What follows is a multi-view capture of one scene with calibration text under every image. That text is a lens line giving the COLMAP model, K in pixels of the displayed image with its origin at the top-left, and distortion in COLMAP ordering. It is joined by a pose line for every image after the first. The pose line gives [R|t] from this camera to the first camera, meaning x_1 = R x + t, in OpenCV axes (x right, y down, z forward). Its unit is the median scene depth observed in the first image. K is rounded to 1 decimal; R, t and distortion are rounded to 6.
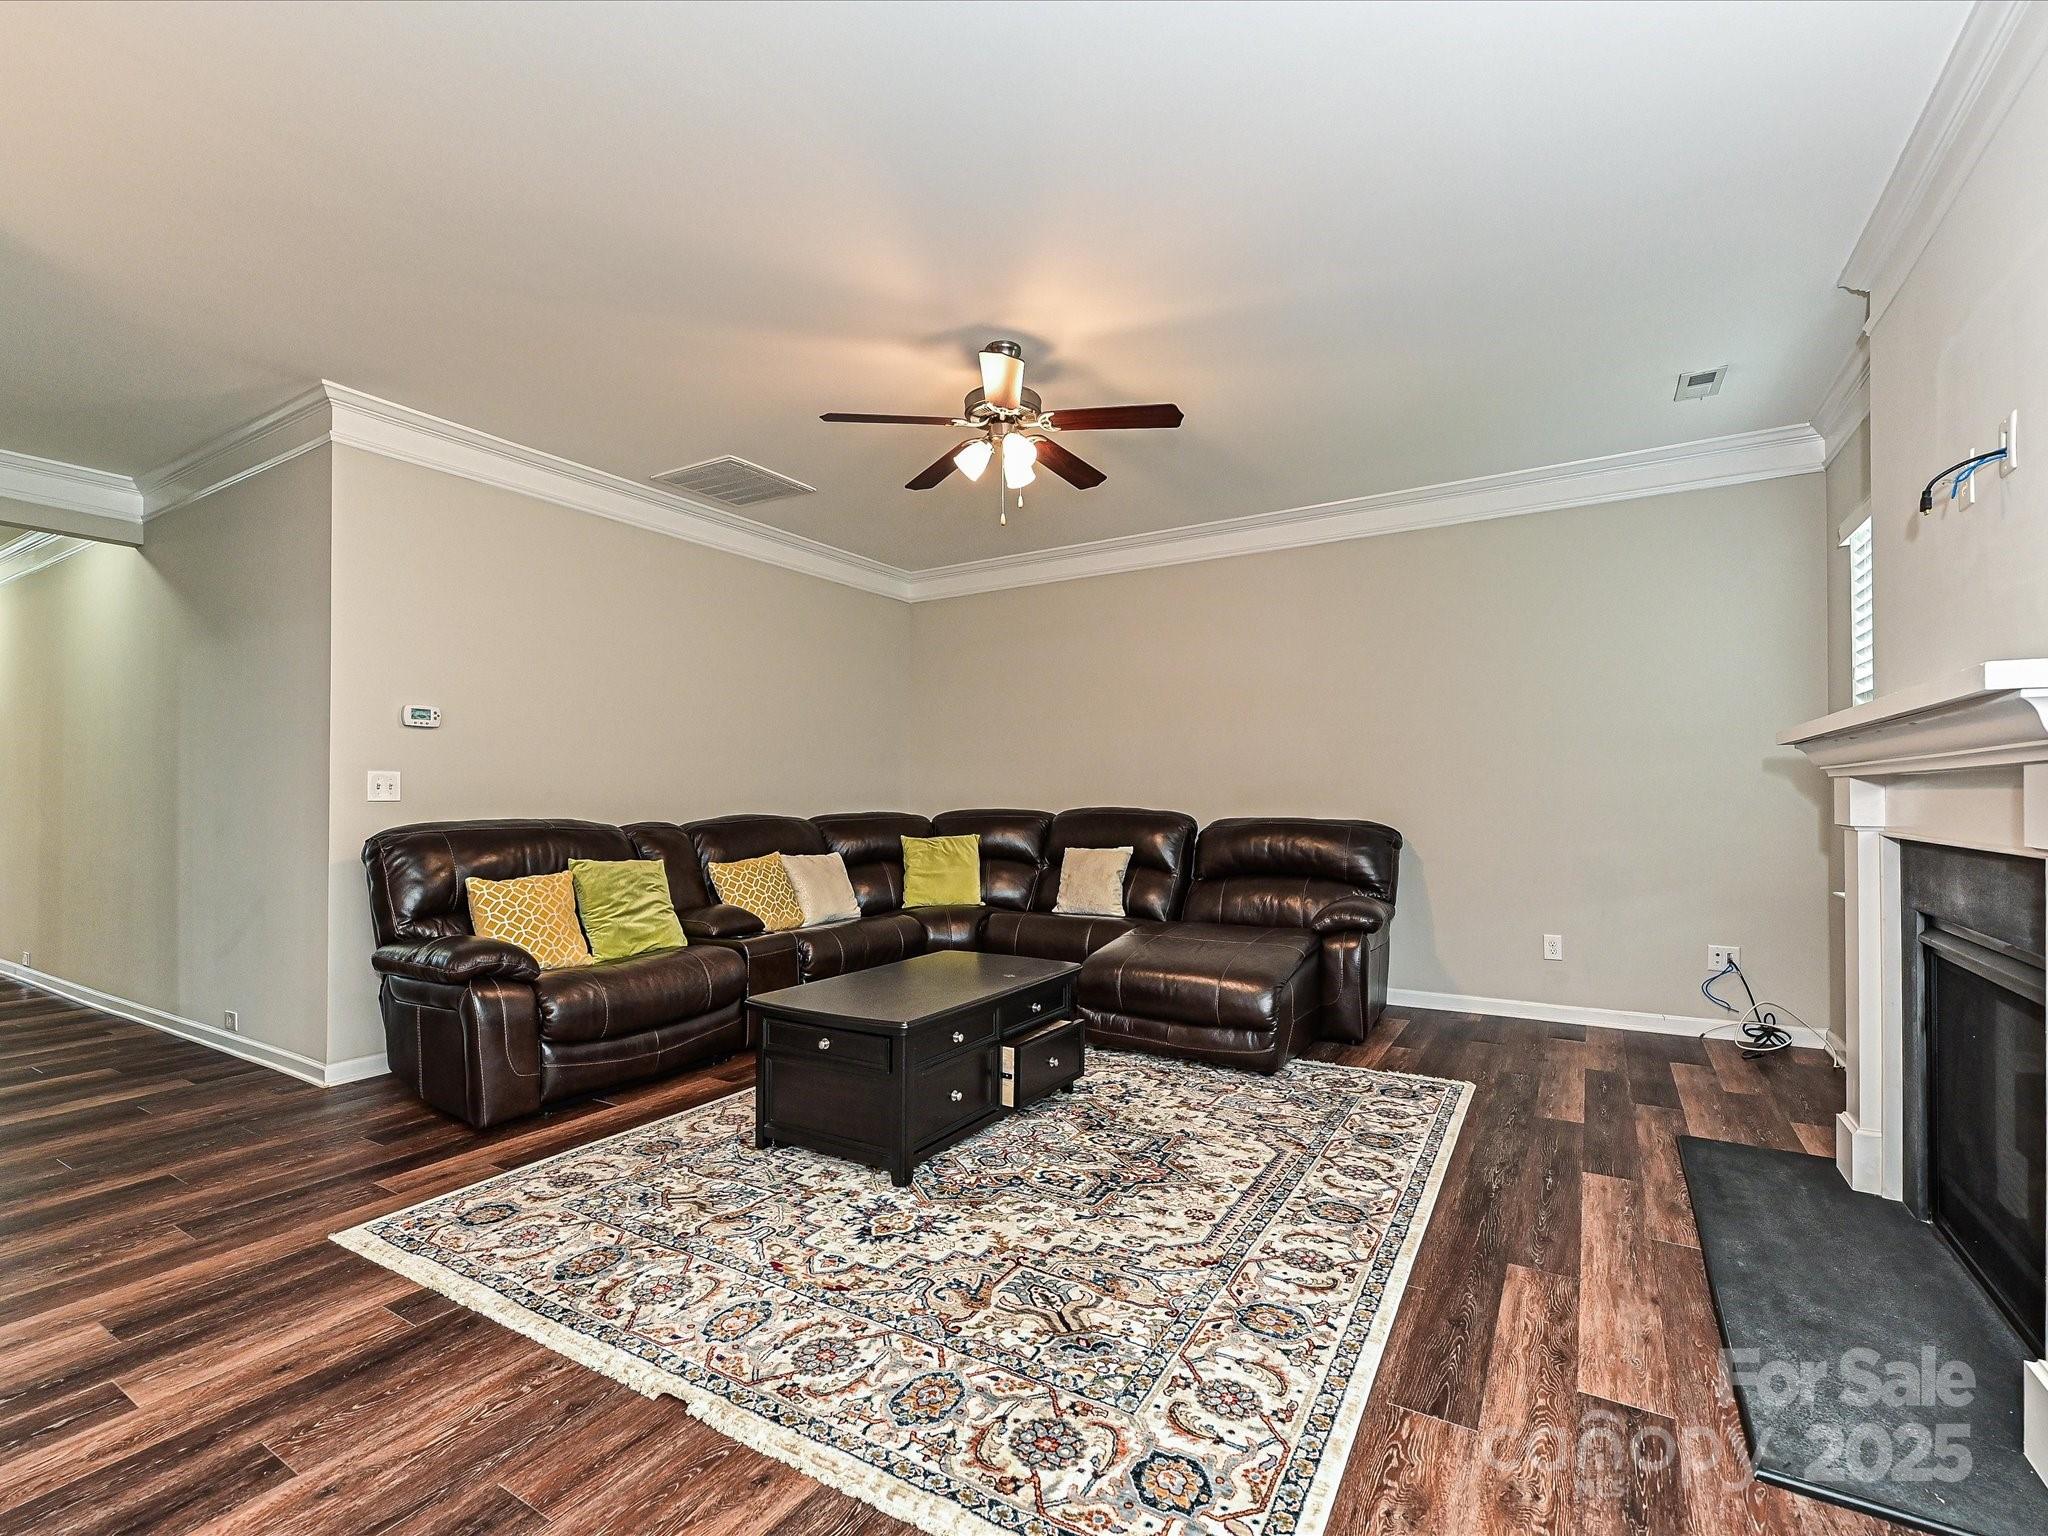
lens RADIAL K [[929.1, 0, 1024.3], [0, 929.1, 790.9], [0, 0, 1]] dist [-0.000725, -0.000276]
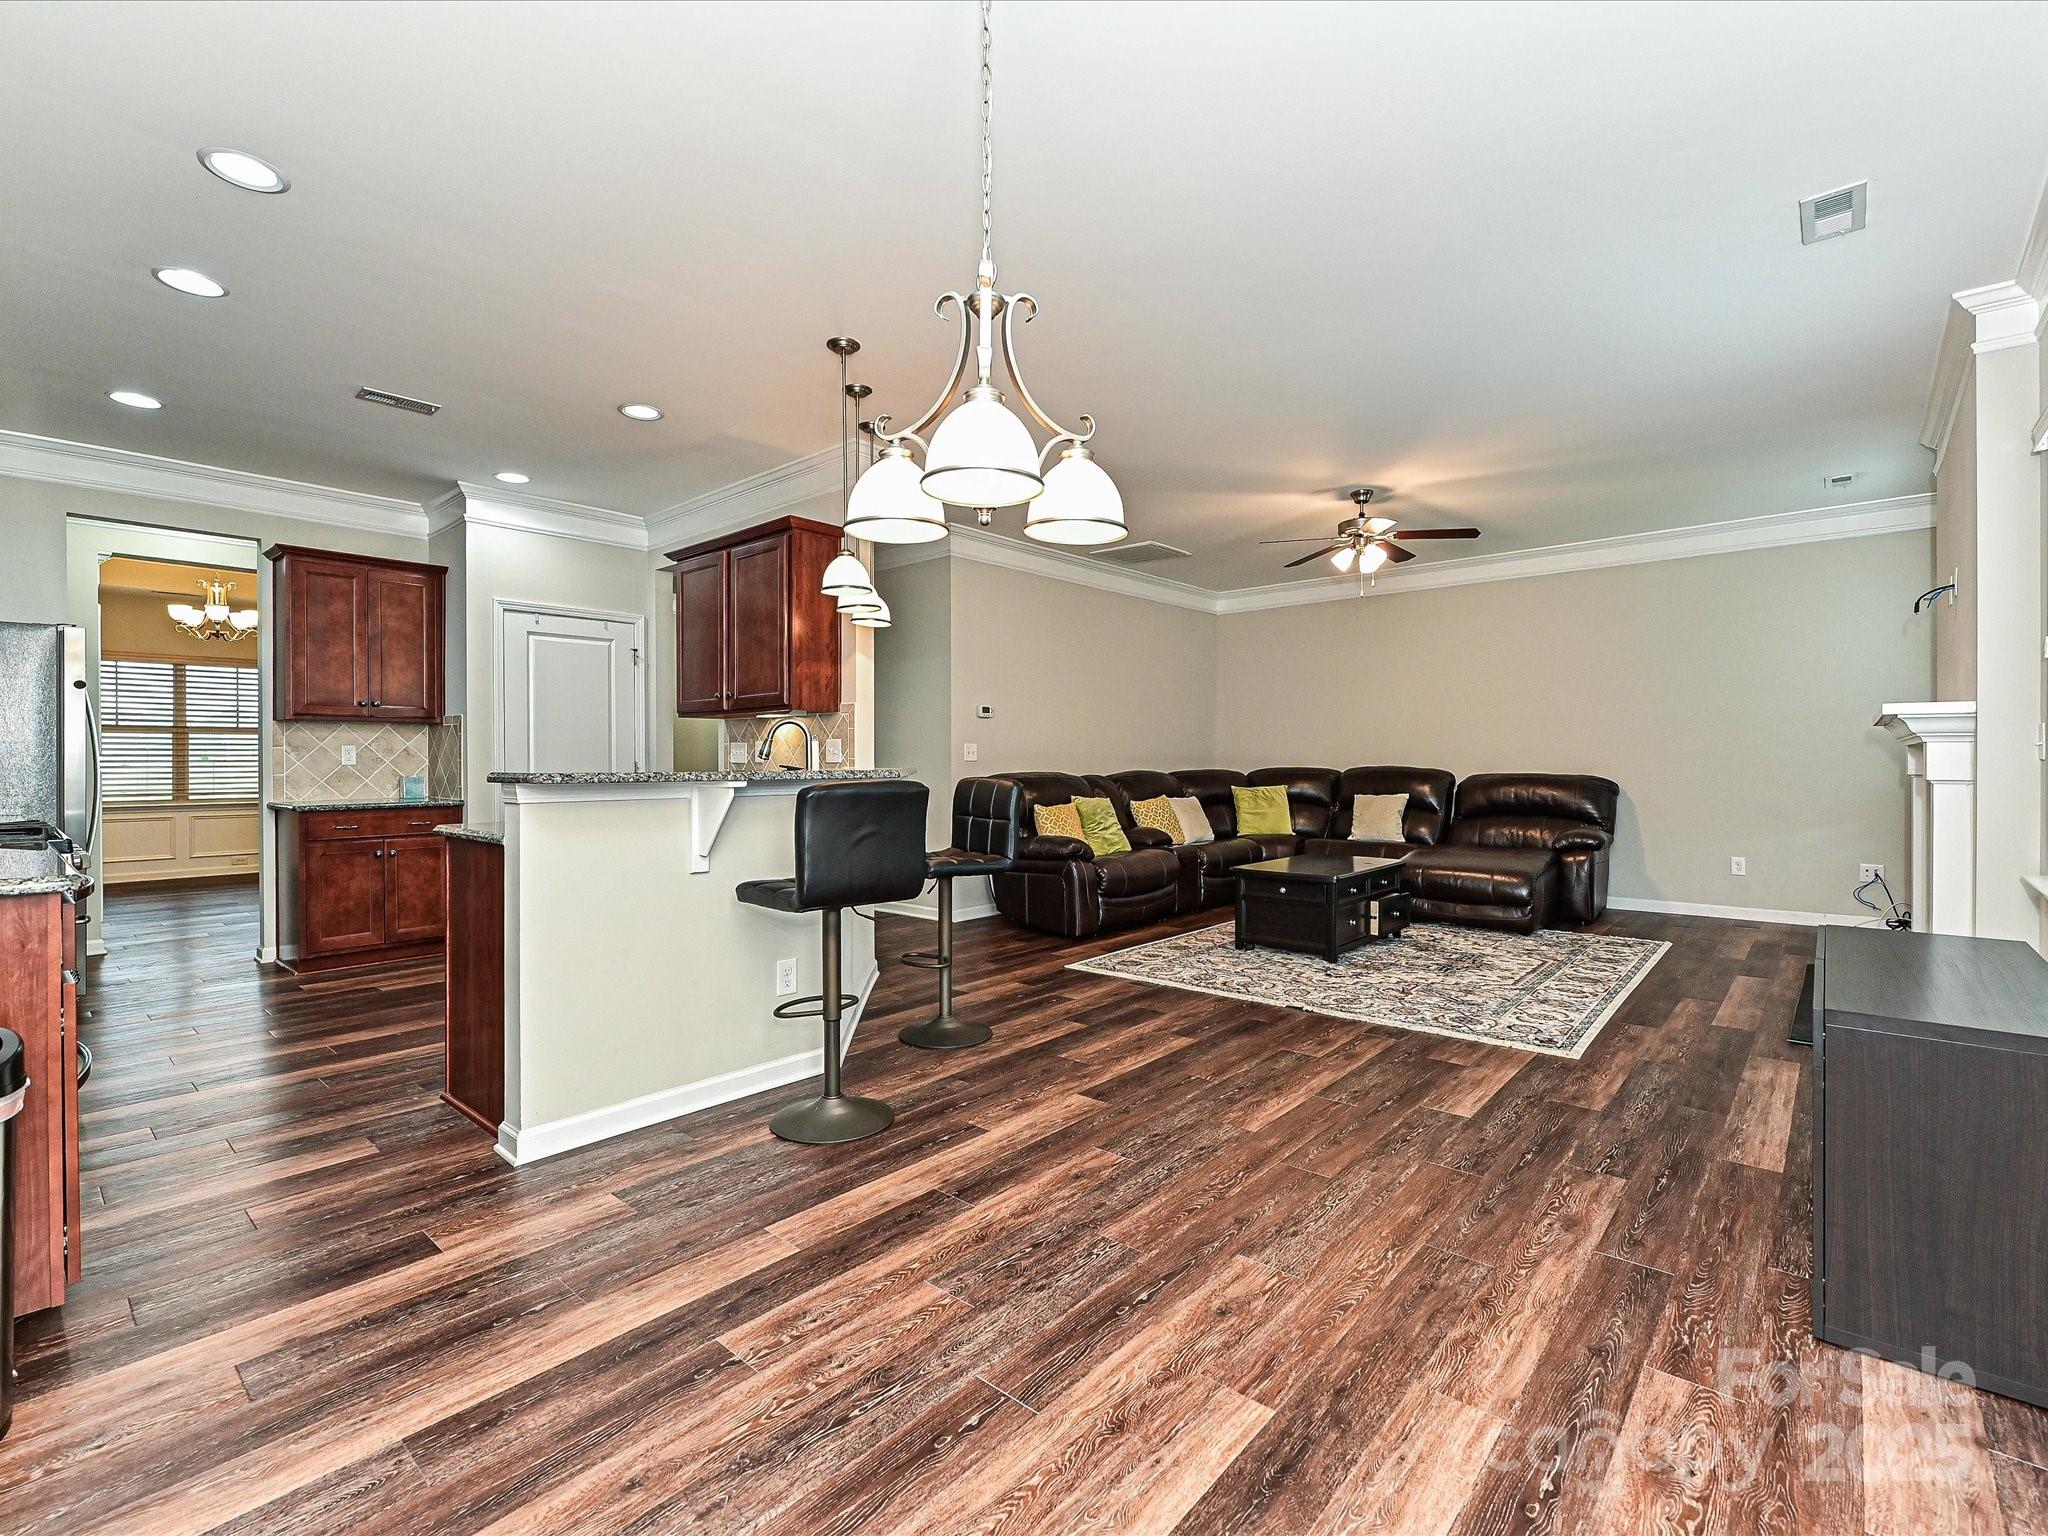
lens RADIAL K [[923.5, 0, 1019.2], [0, 923.5, 759.6], [0, 0, 1]] dist [-0.007850, -0.000156]
pose [[0.982728, -0.000454, -0.185057, -0.236763], [0.001902, 0.999969, 0.007647, -0.003699], [0.185048, -0.007867, 0.982698, -0.555927]]
